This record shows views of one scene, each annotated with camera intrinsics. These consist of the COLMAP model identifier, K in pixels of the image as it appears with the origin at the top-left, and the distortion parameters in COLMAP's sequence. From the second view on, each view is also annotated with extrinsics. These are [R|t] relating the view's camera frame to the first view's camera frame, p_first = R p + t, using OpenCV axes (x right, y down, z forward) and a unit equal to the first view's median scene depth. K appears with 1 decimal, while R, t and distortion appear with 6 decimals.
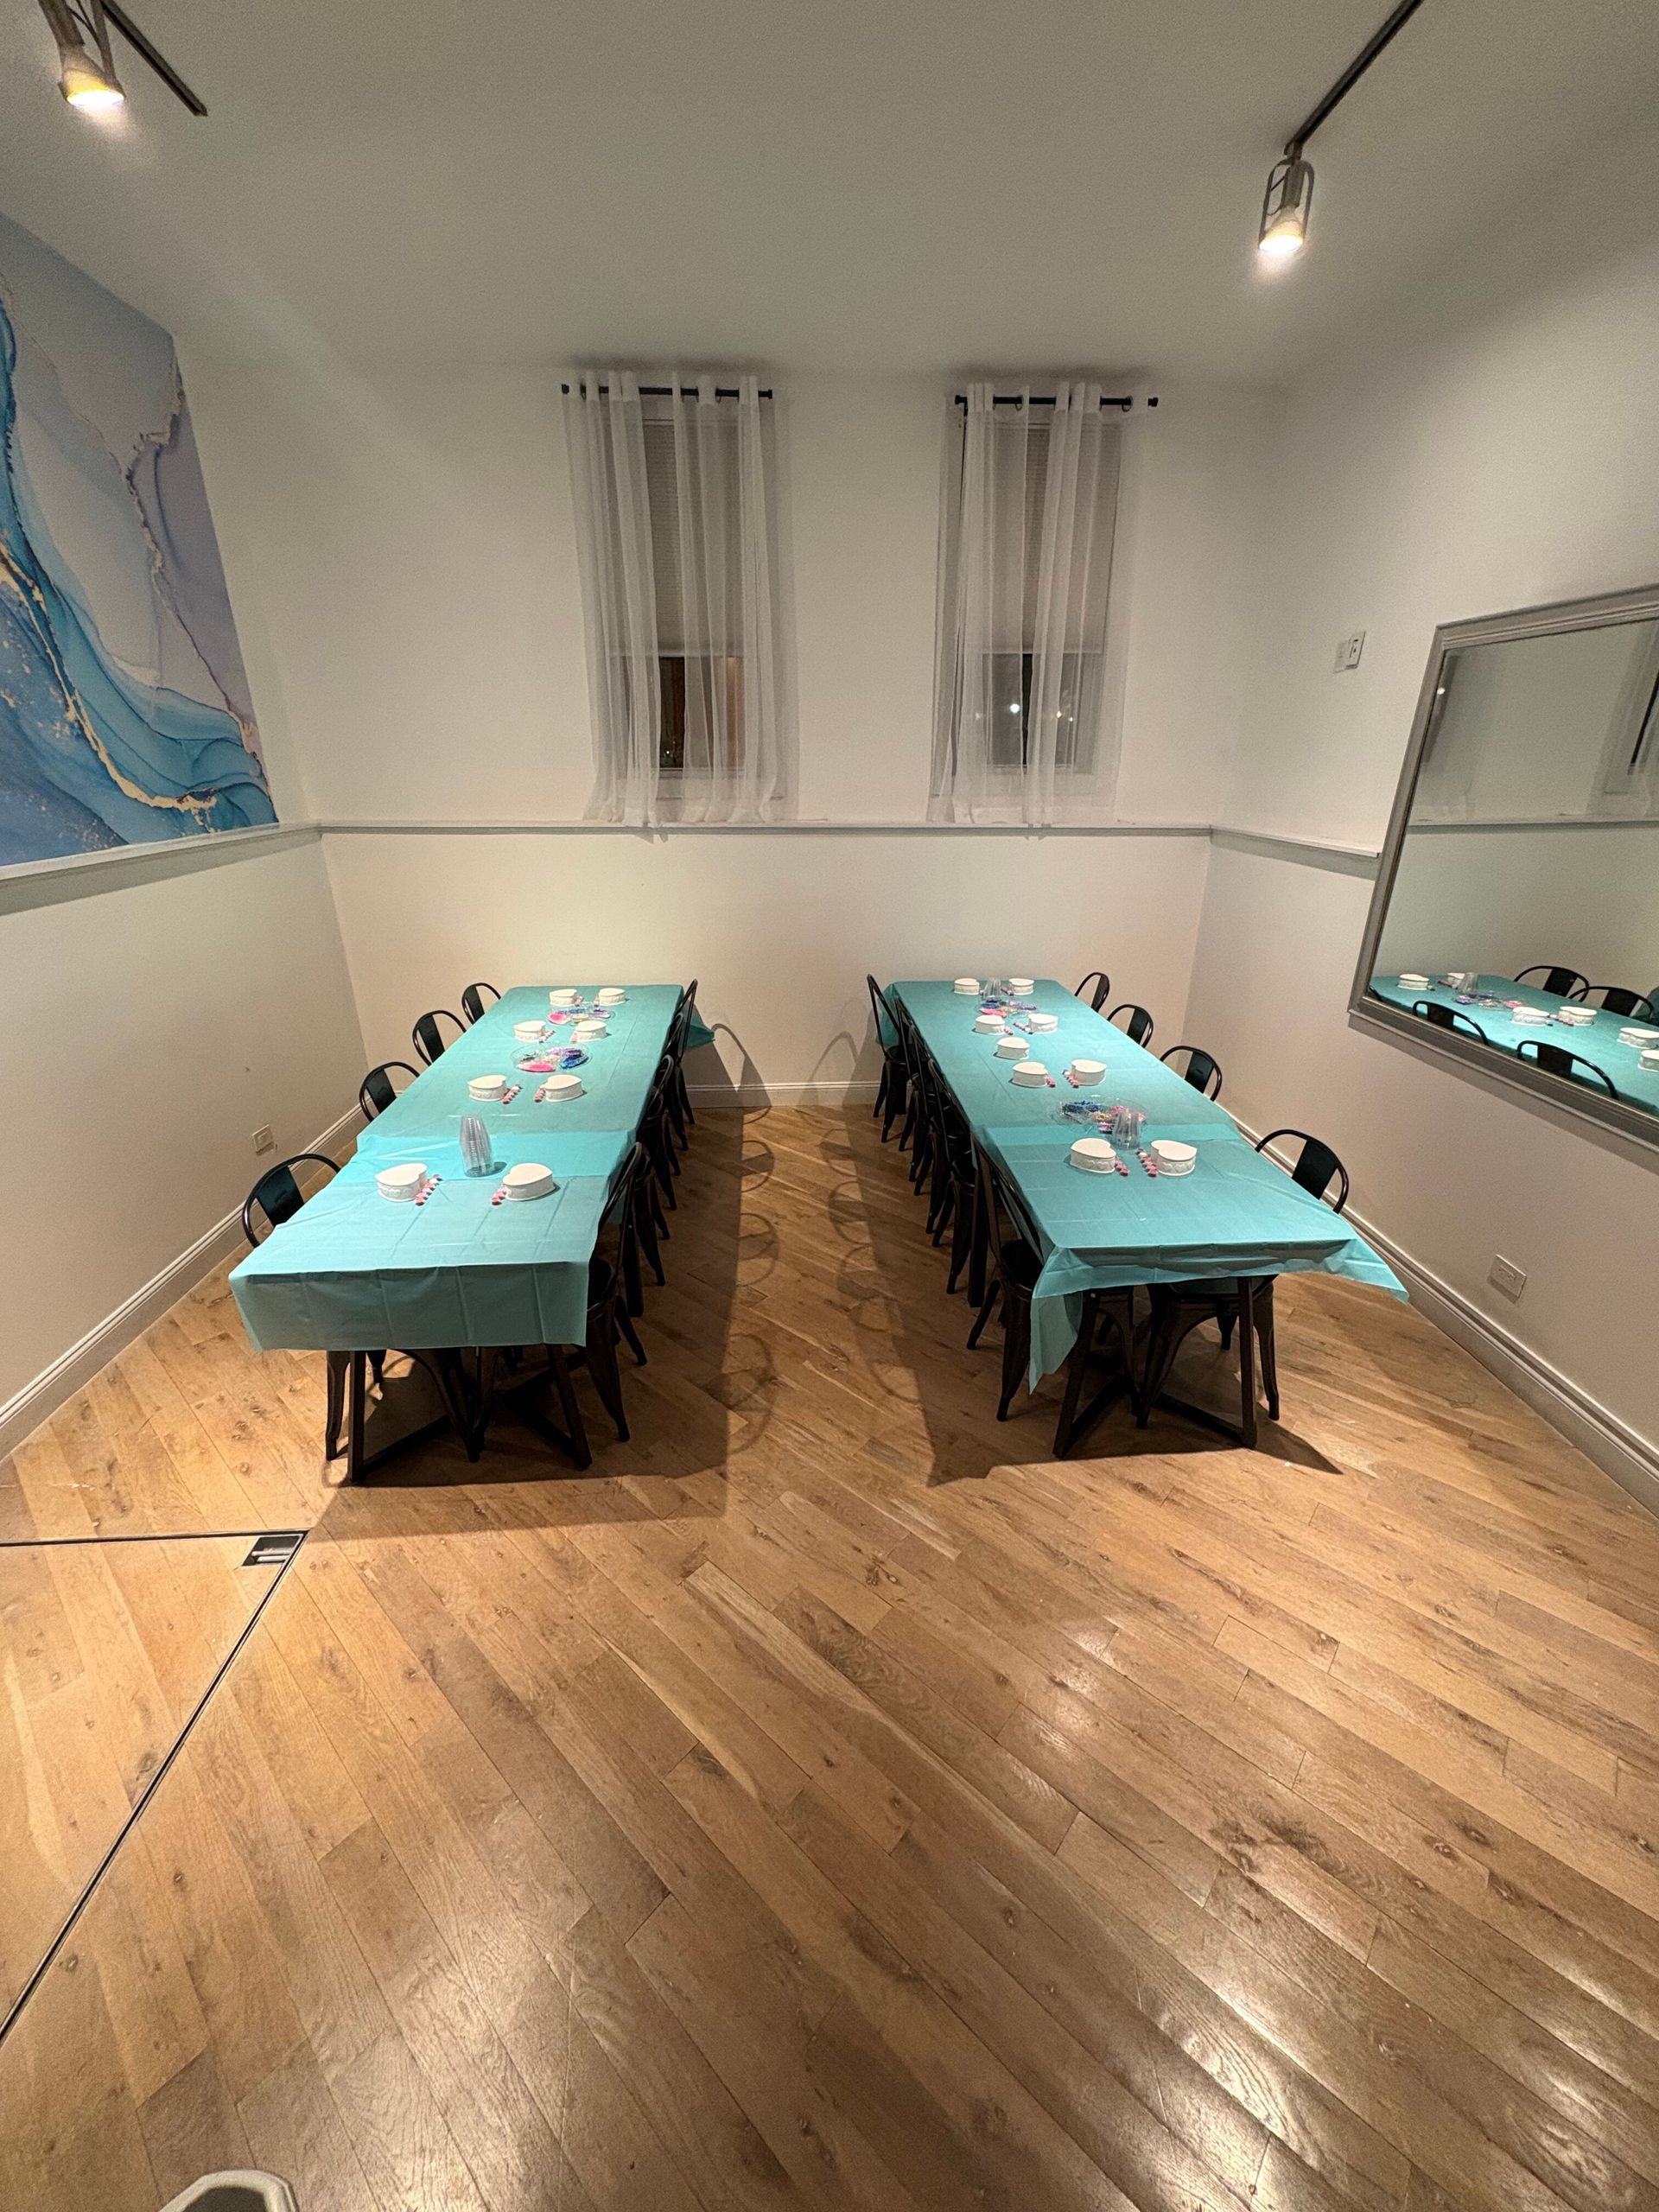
lens RADIAL K [[866.5, 0, 832.3], [0, 866.5, 1108.4], [0, 0, 1]] dist [-0.004949, -0.000077]
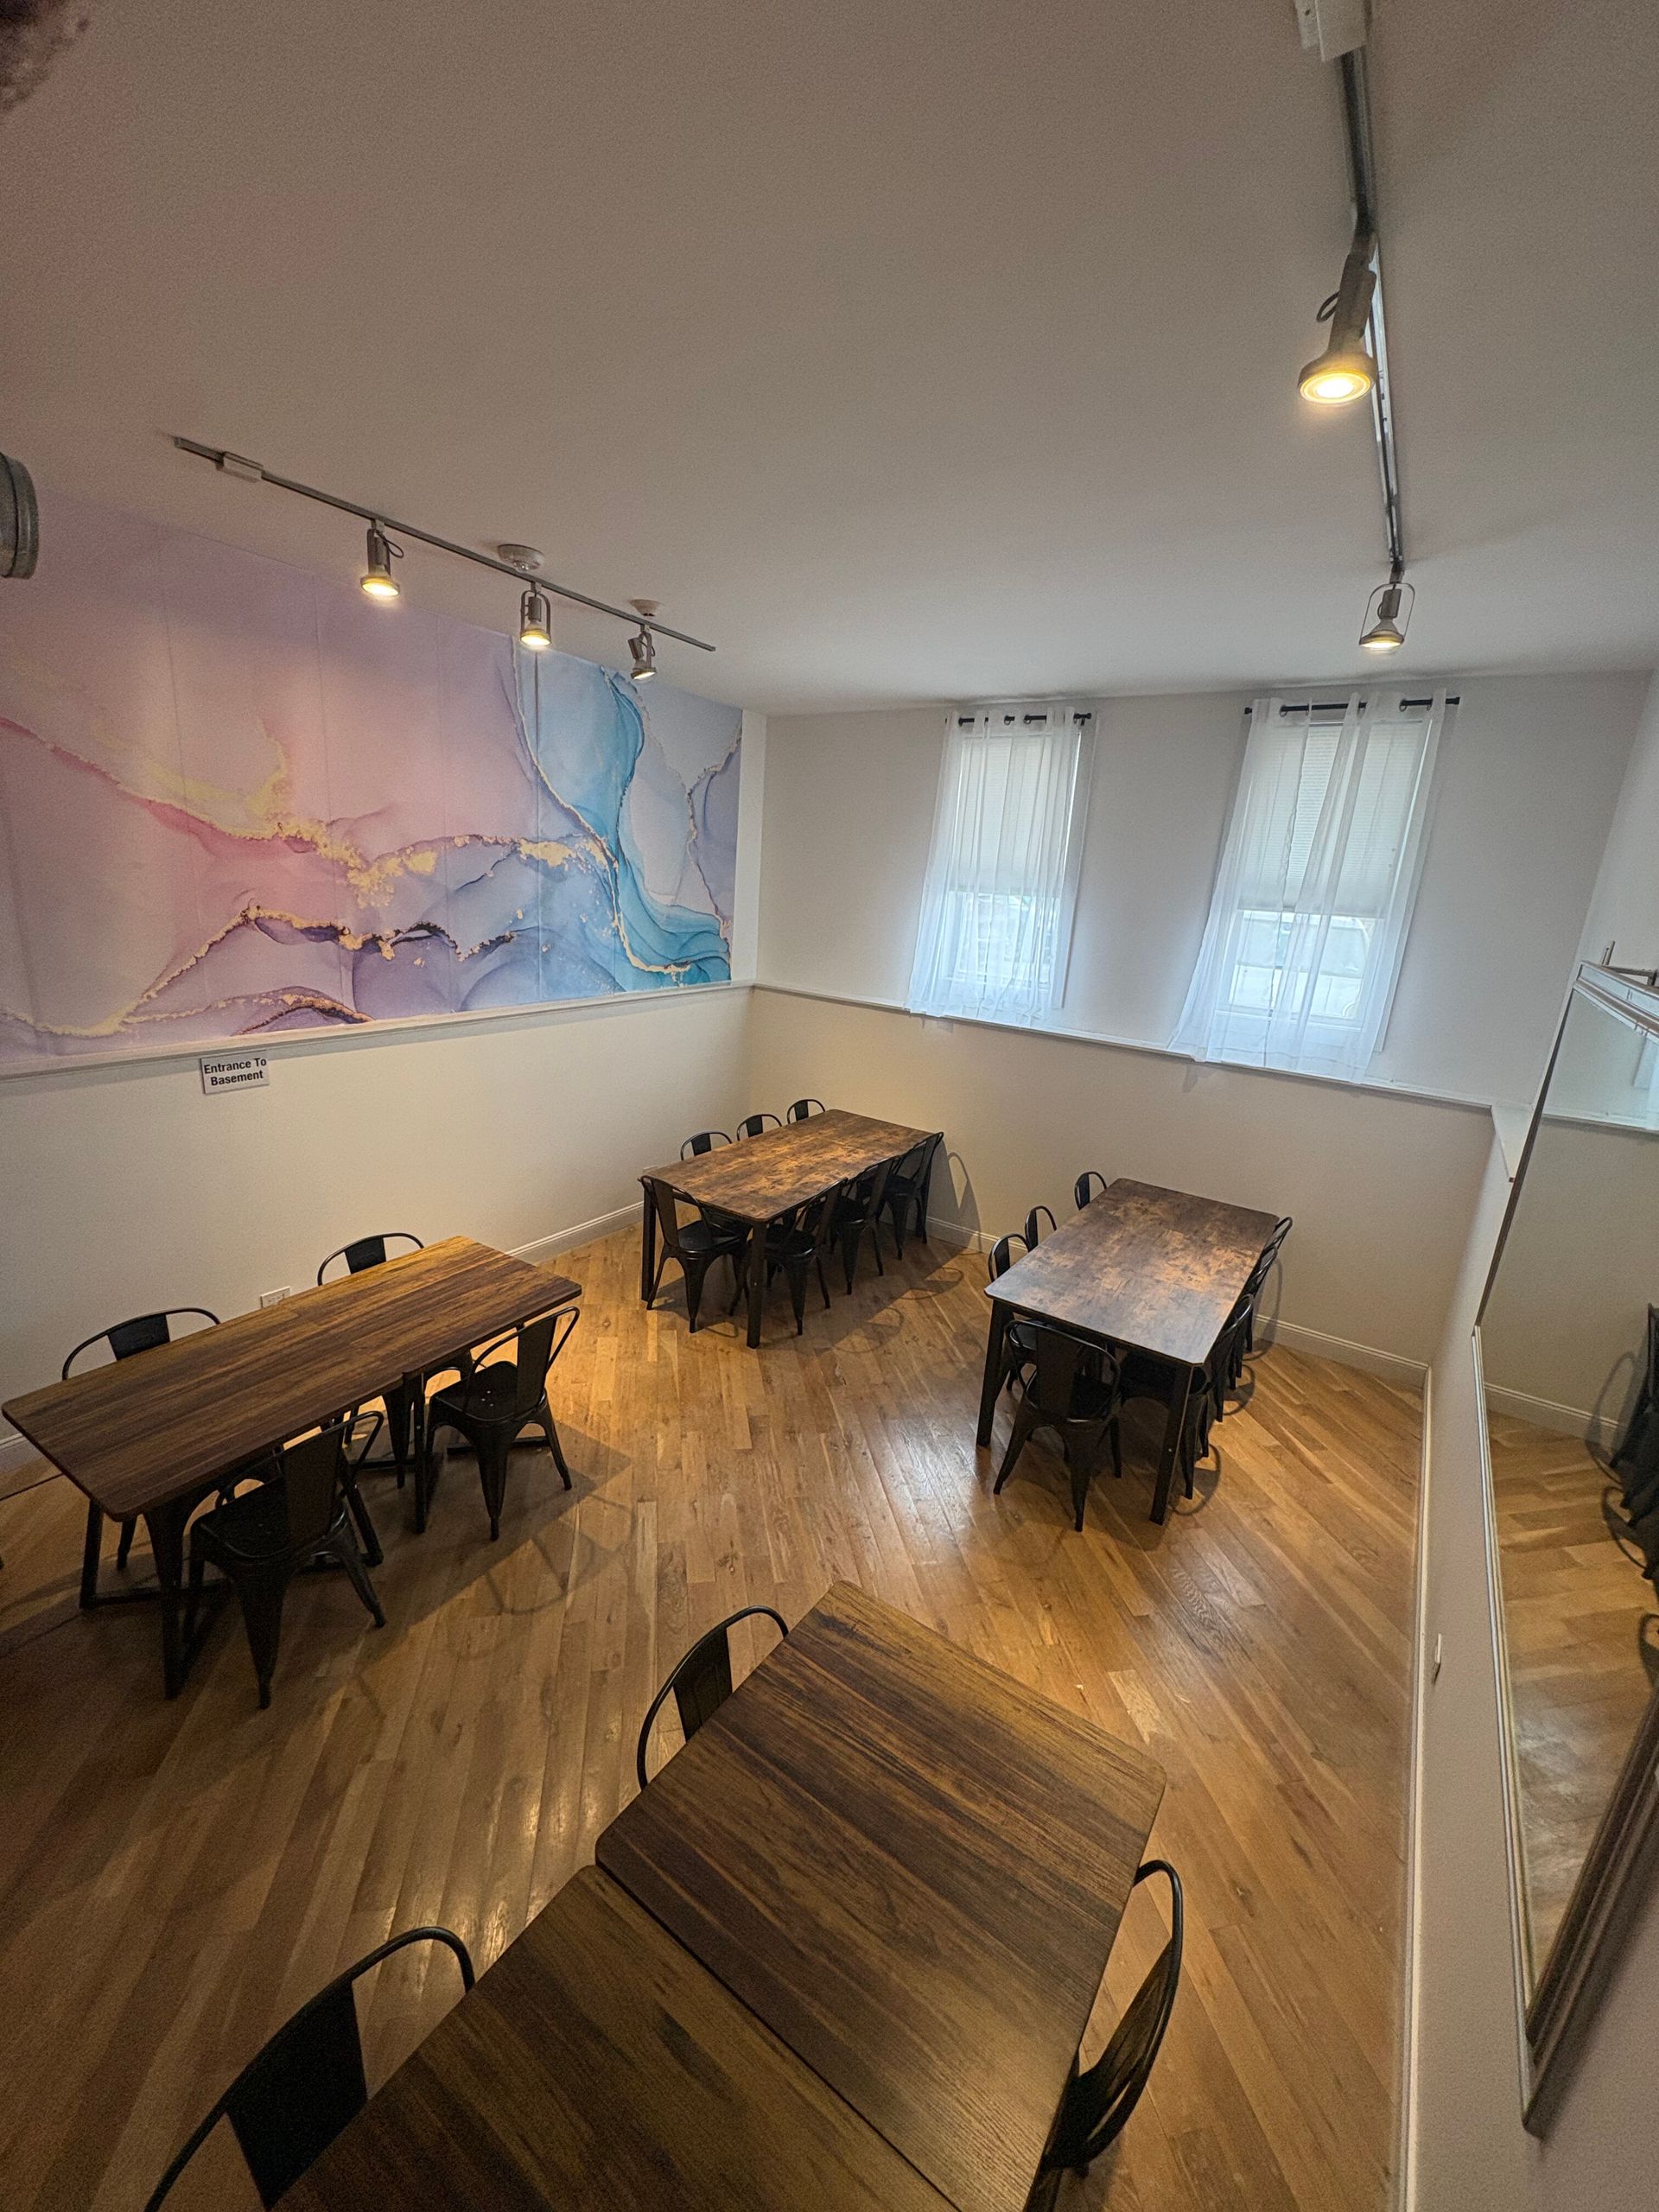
lens RADIAL K [[866.5, 0, 831.3], [0, 866.5, 1103.5], [0, 0, 1]] dist [-0.004949, -0.000077]
pose [[0.793610, 0.204664, -0.572971, 0.792773], [-0.286765, 0.956388, -0.055573, -0.153431], [0.536609, 0.208412, 0.817689, -0.233990]]
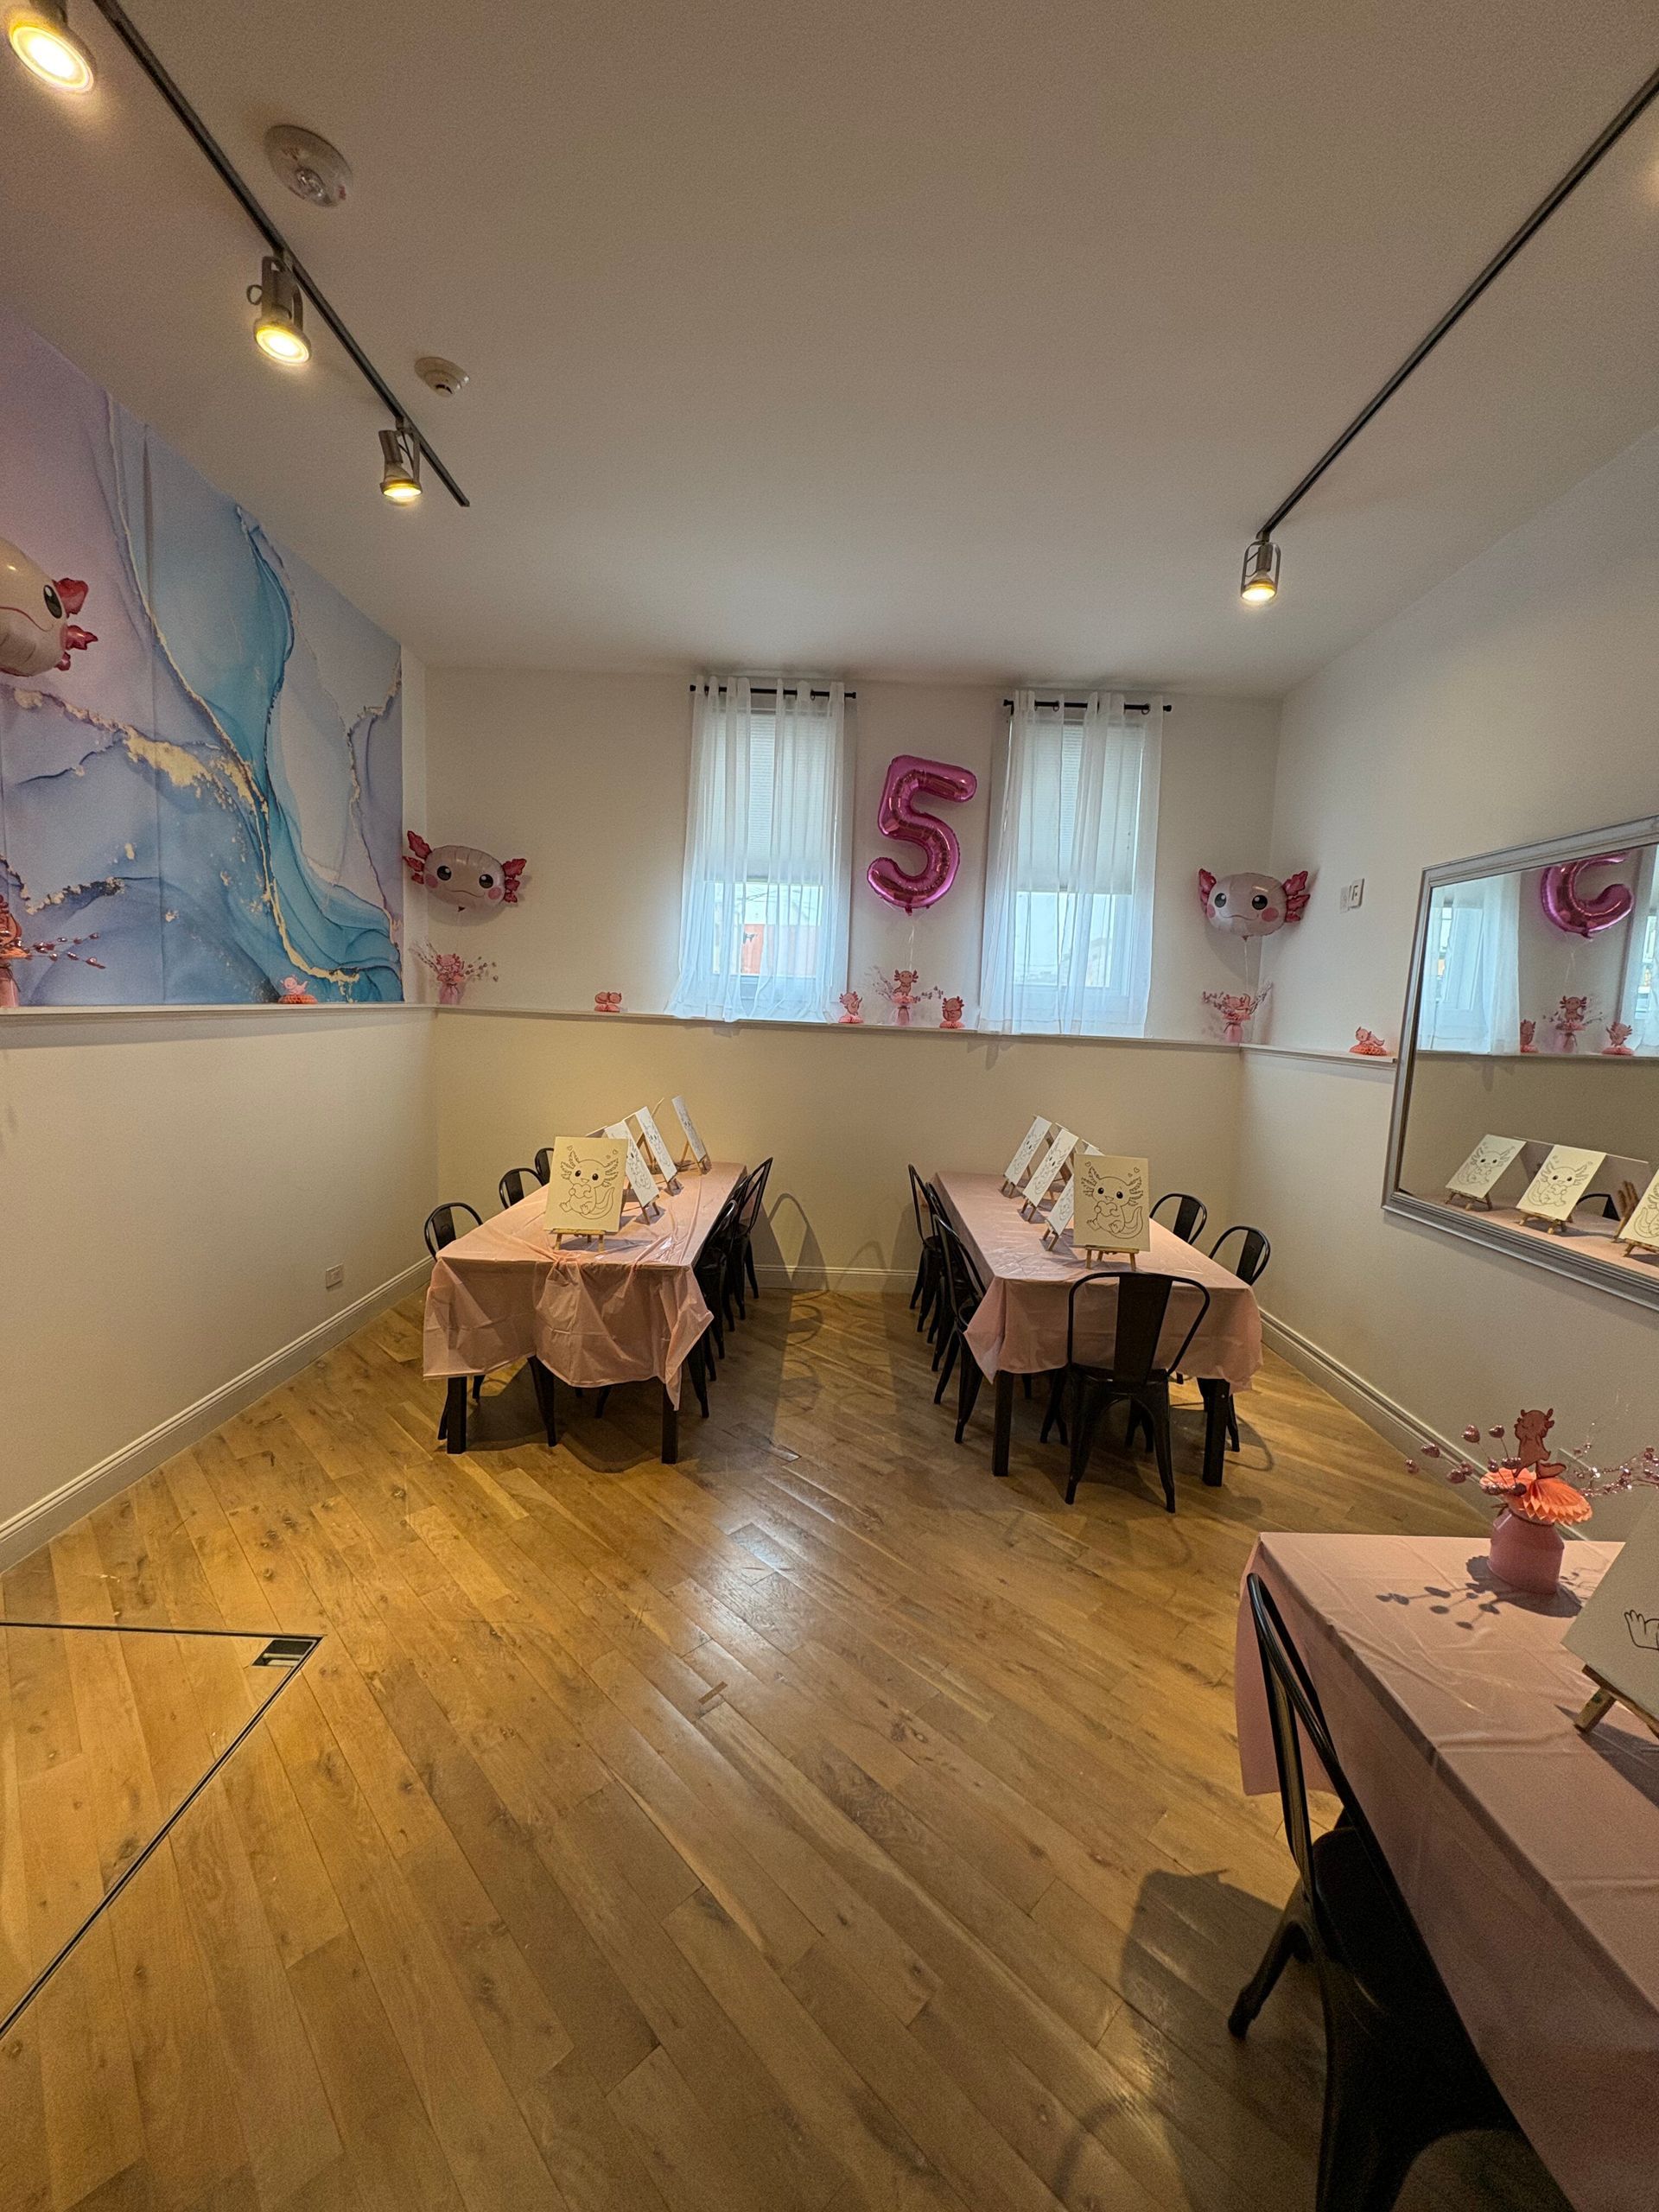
lens RADIAL K [[866.5, 0, 832.4], [0, 866.5, 1108.2], [0, 0, 1]] dist [-0.004949, -0.000077]
pose [[0.997126, 0.048857, -0.057900, -0.003279], [-0.062517, 0.962325, -0.264619, 0.131011], [0.042790, 0.267478, 0.962613, -0.074804]]
